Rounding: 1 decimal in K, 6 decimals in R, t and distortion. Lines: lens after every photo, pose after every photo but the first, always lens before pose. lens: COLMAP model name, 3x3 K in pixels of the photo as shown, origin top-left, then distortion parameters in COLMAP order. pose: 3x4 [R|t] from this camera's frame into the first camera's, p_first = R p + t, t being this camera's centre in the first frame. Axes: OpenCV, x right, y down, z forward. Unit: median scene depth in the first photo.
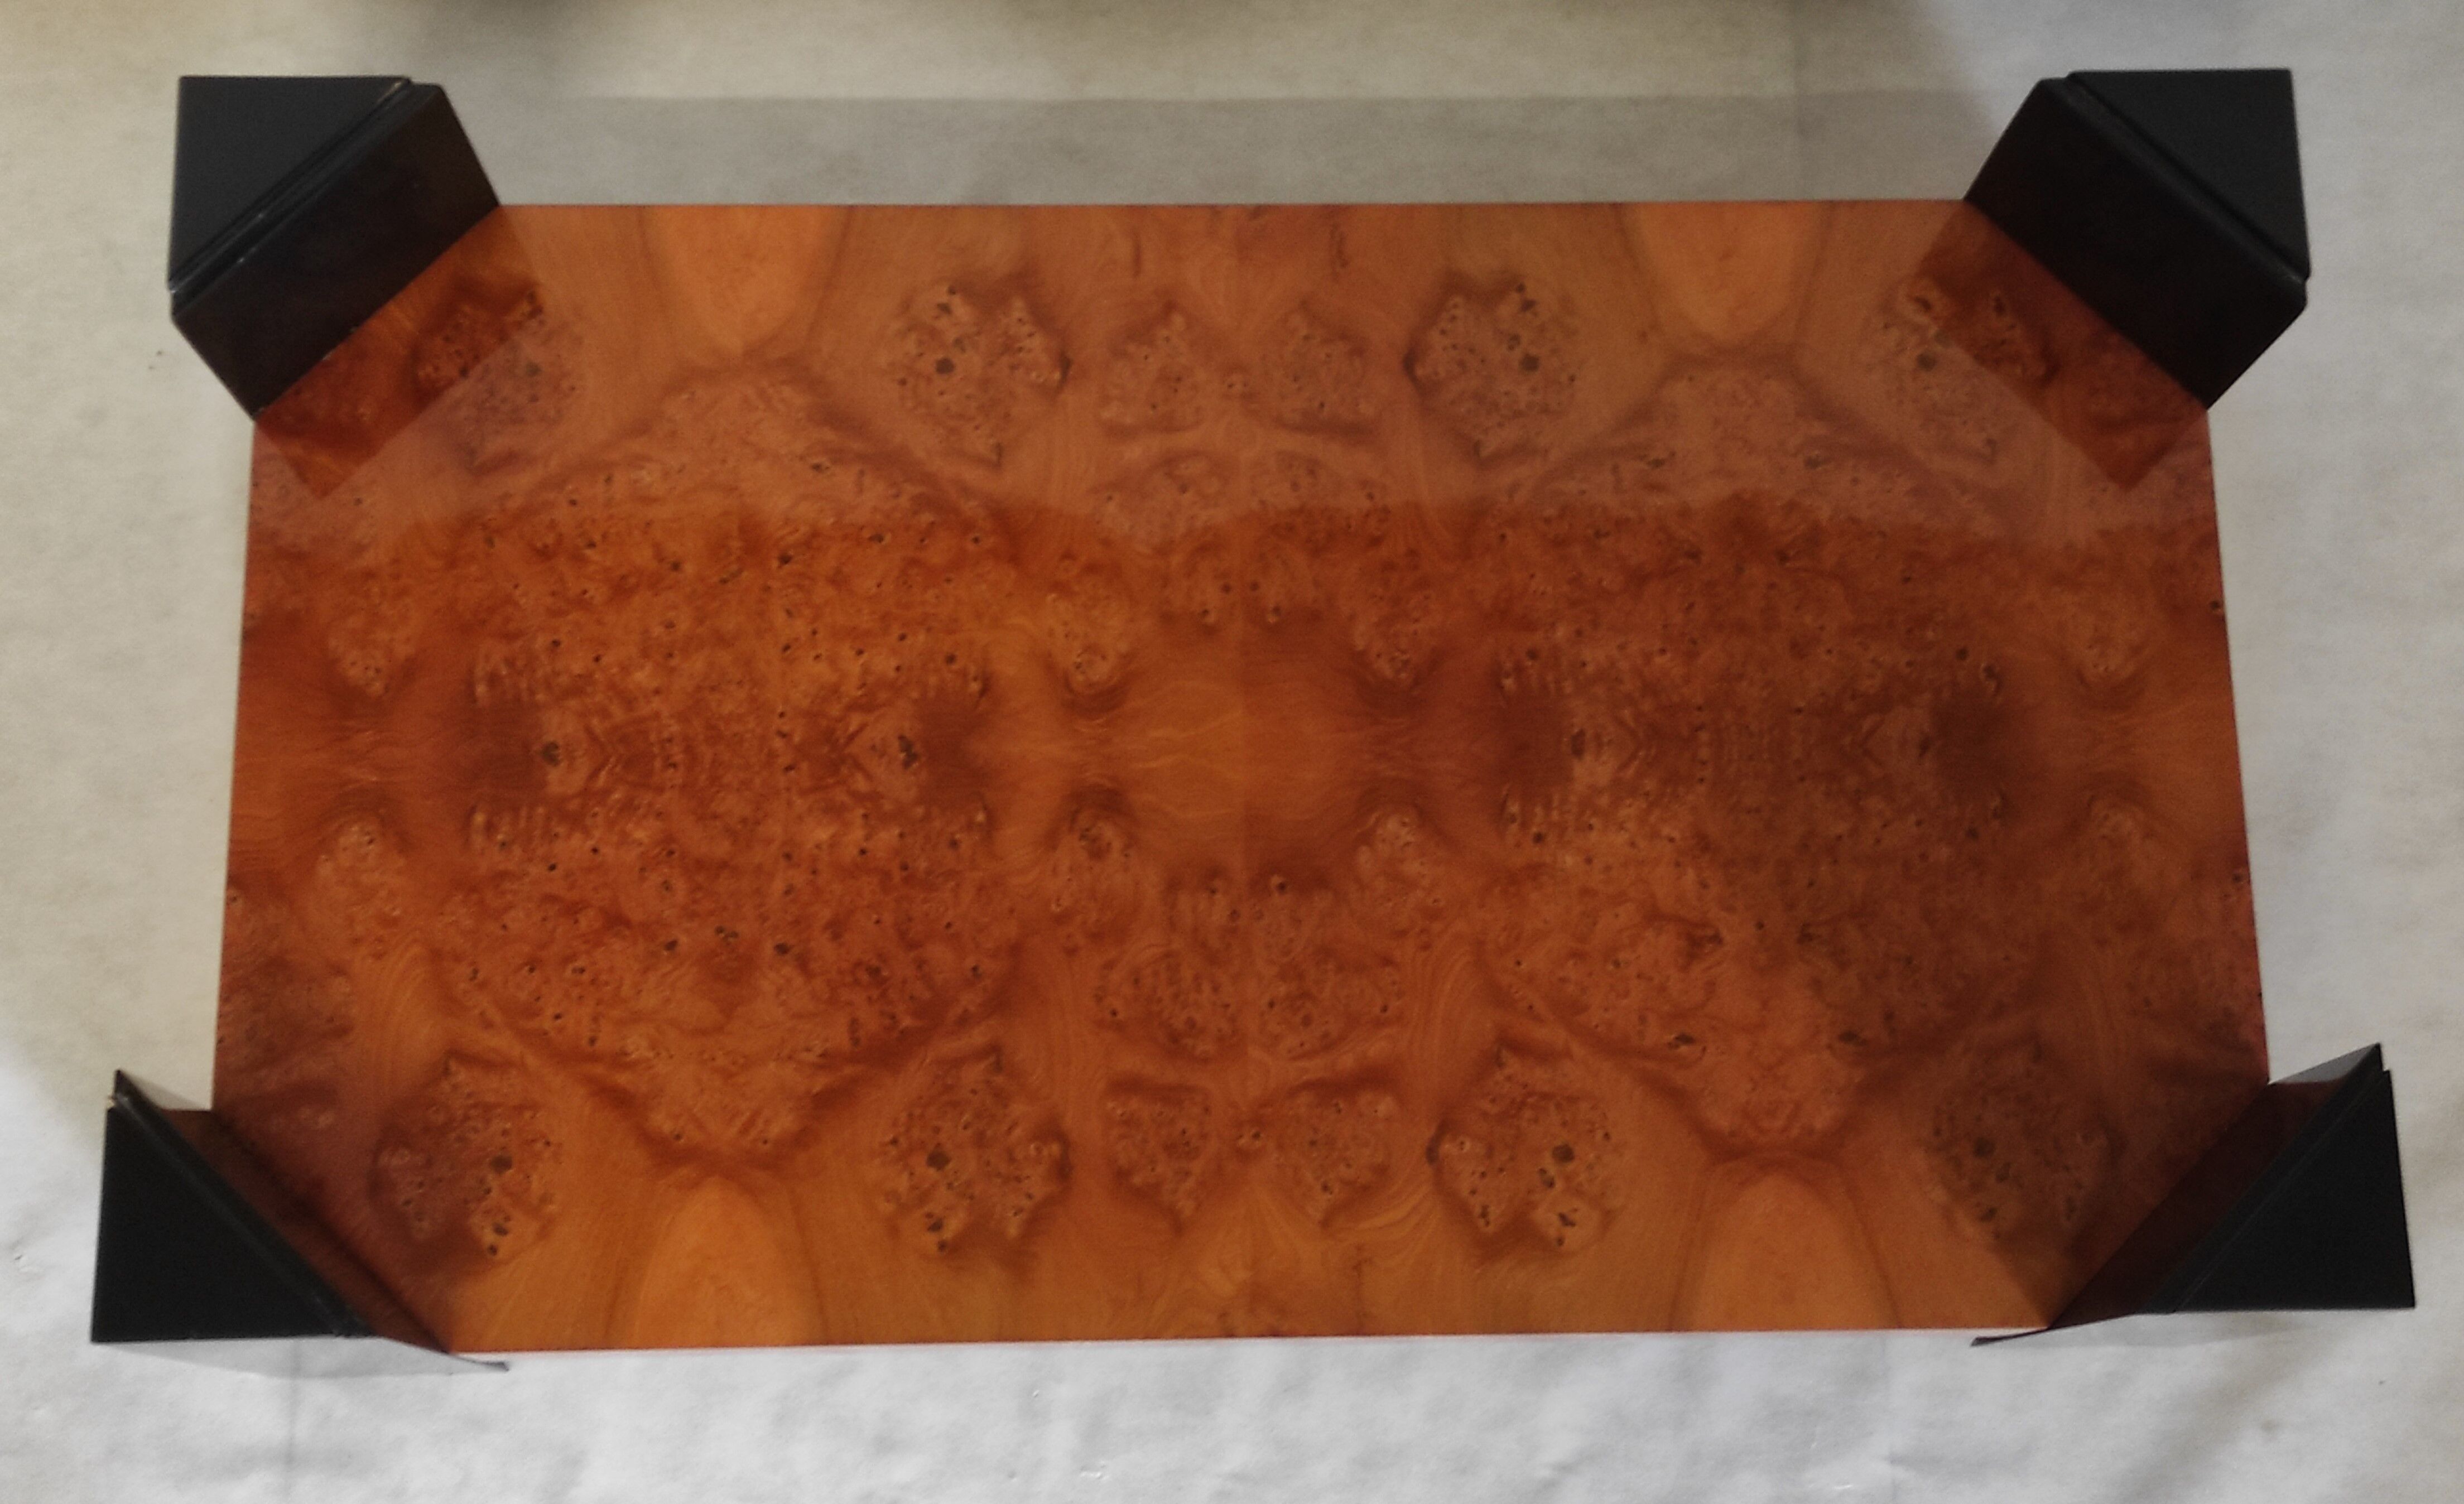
lens RADIAL K [[3264.3, 0, 1242.8], [0, 3264.3, 701.8], [0, 0, 1]] dist [0.000095, 0.028846]
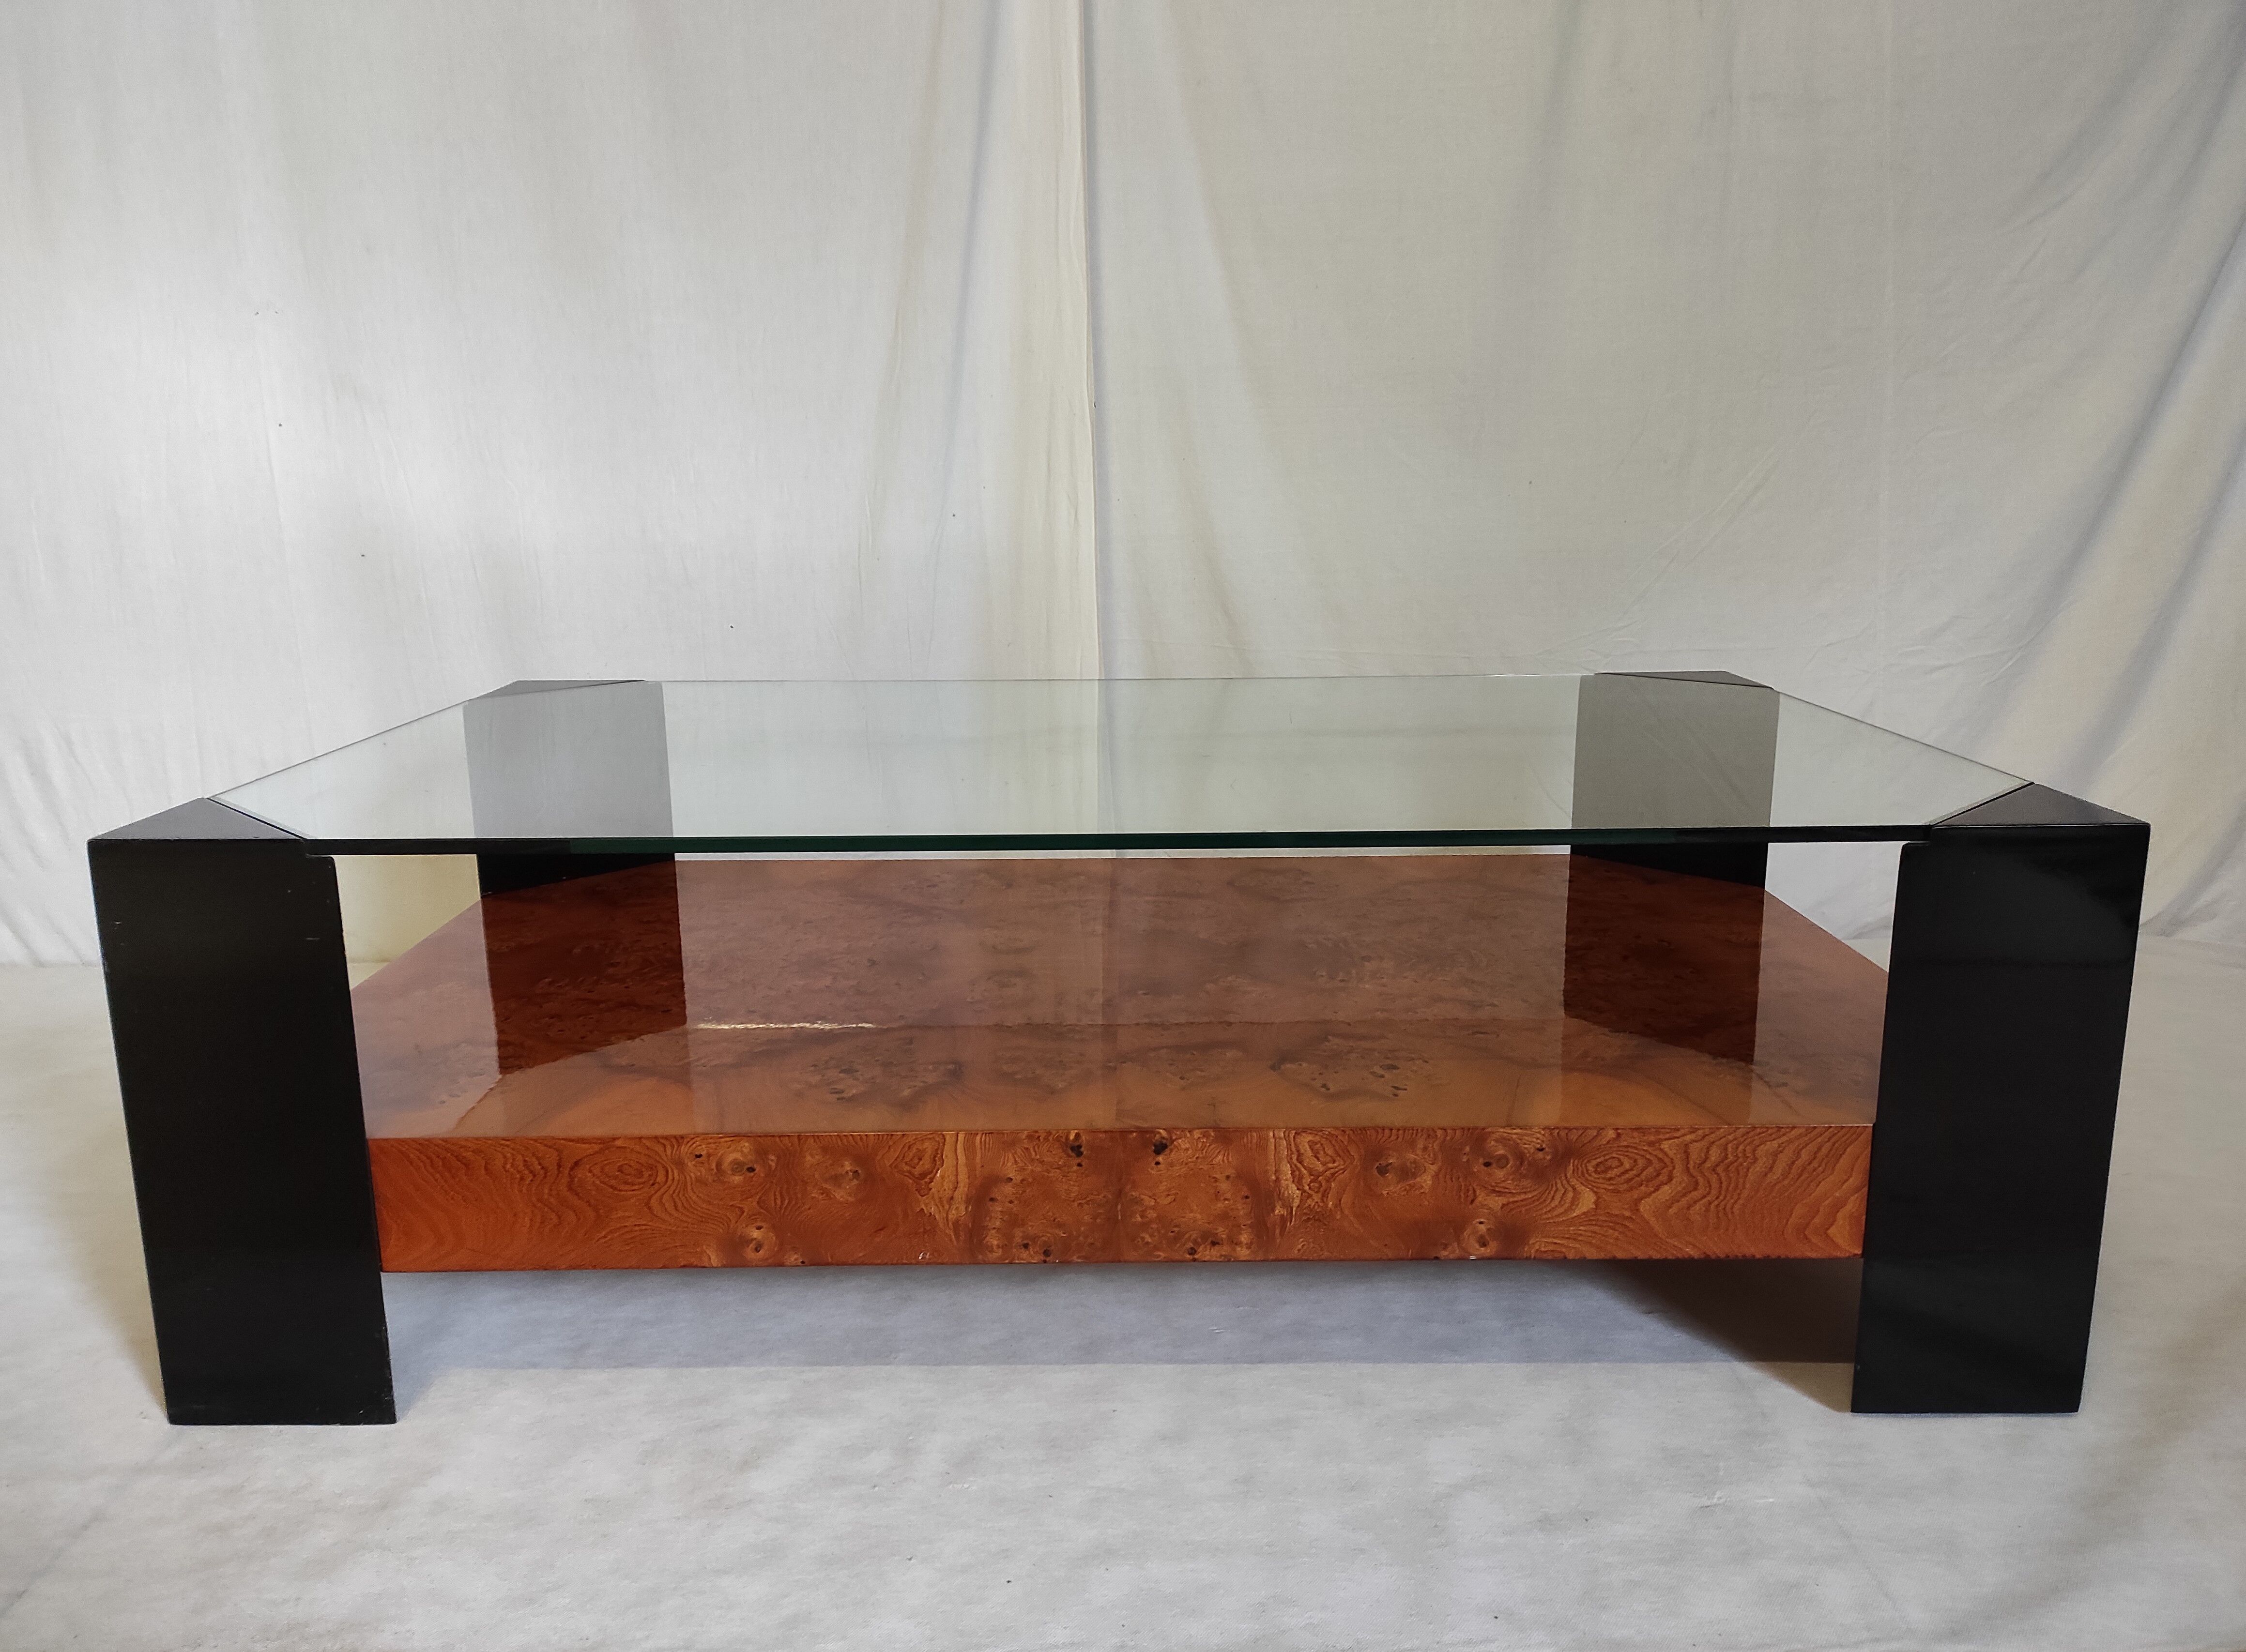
lens RADIAL K [[1676.3, 0, 1123.0], [0, 1676.3, 826.0], [0, 0, 1]] dist [0.010271, -0.001387]
pose [[0.998928, -0.037911, -0.026557, 0.022932], [-0.007206, 0.439368, -0.898278, 0.623889], [0.045723, 0.897507, 0.438624, 0.649680]]
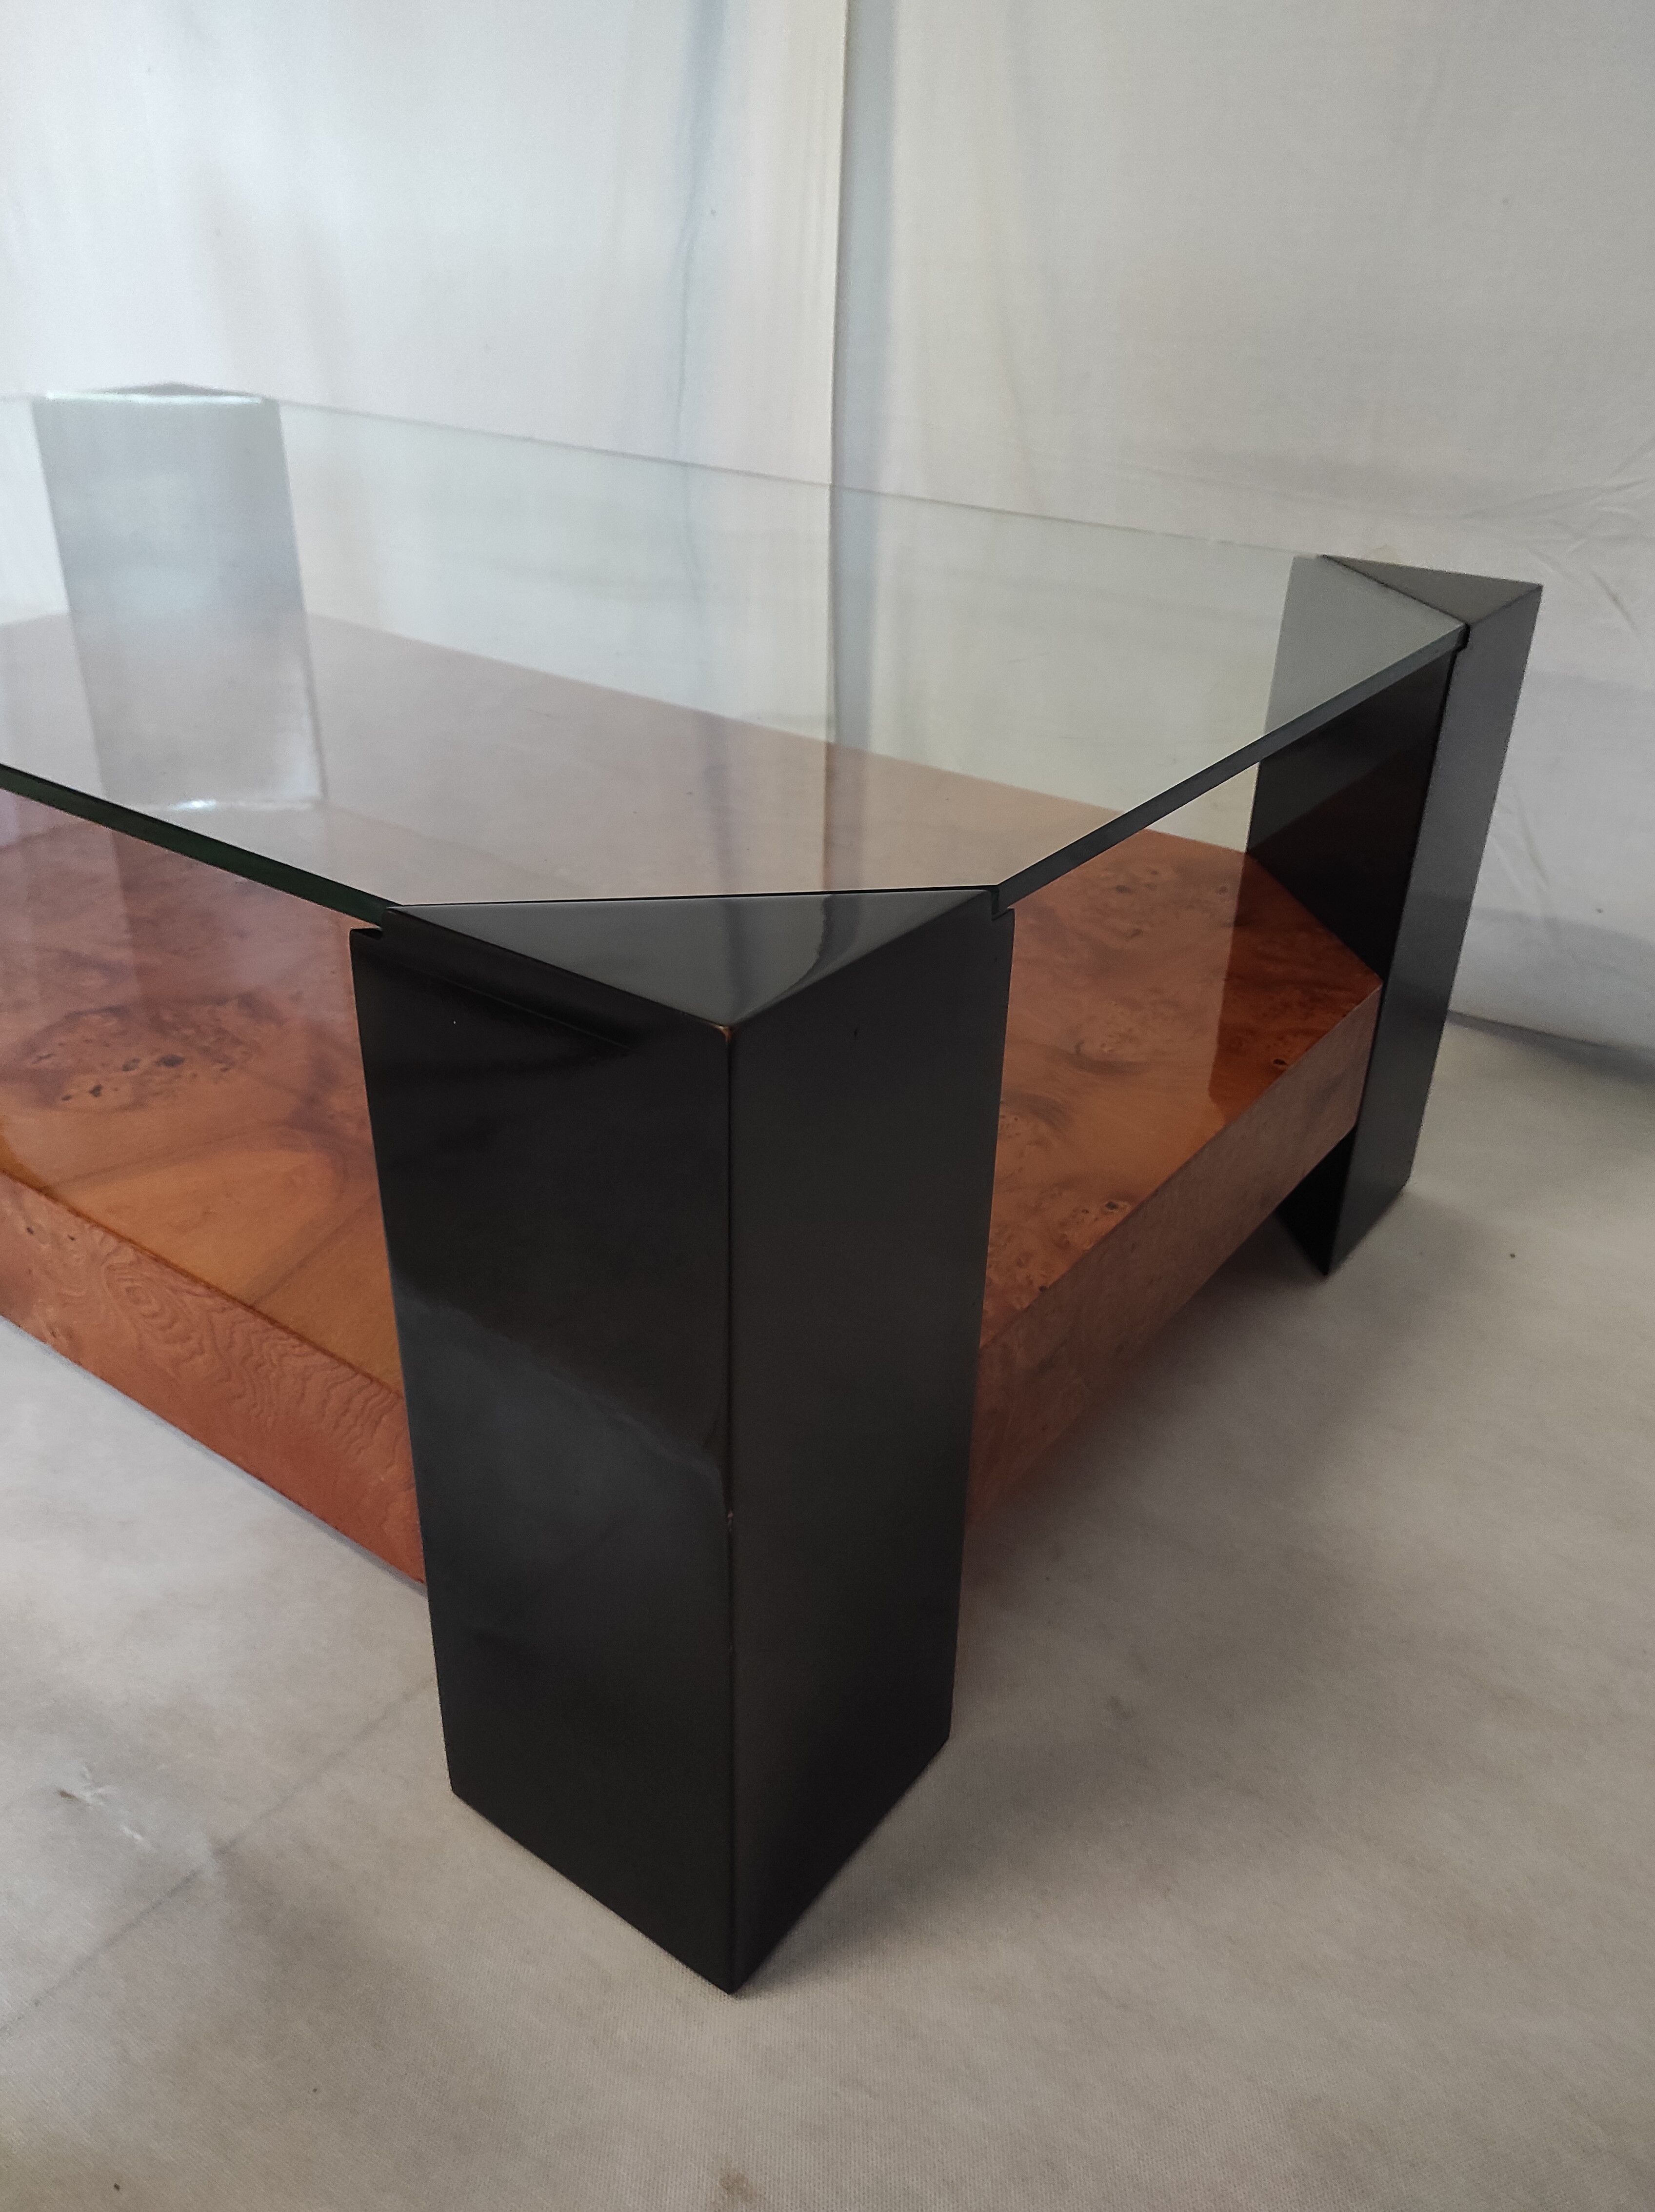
lens RADIAL K [[1647.2, 0, 832.1], [0, 1647.2, 1157.4], [0, 0, 1]] dist [0.009242, 0.001186]
pose [[0.798497, 0.298892, -0.522558, 0.439978], [-0.585620, 0.586777, -0.559234, 0.279614], [0.139474, 0.752567, 0.643576, 0.767742]]
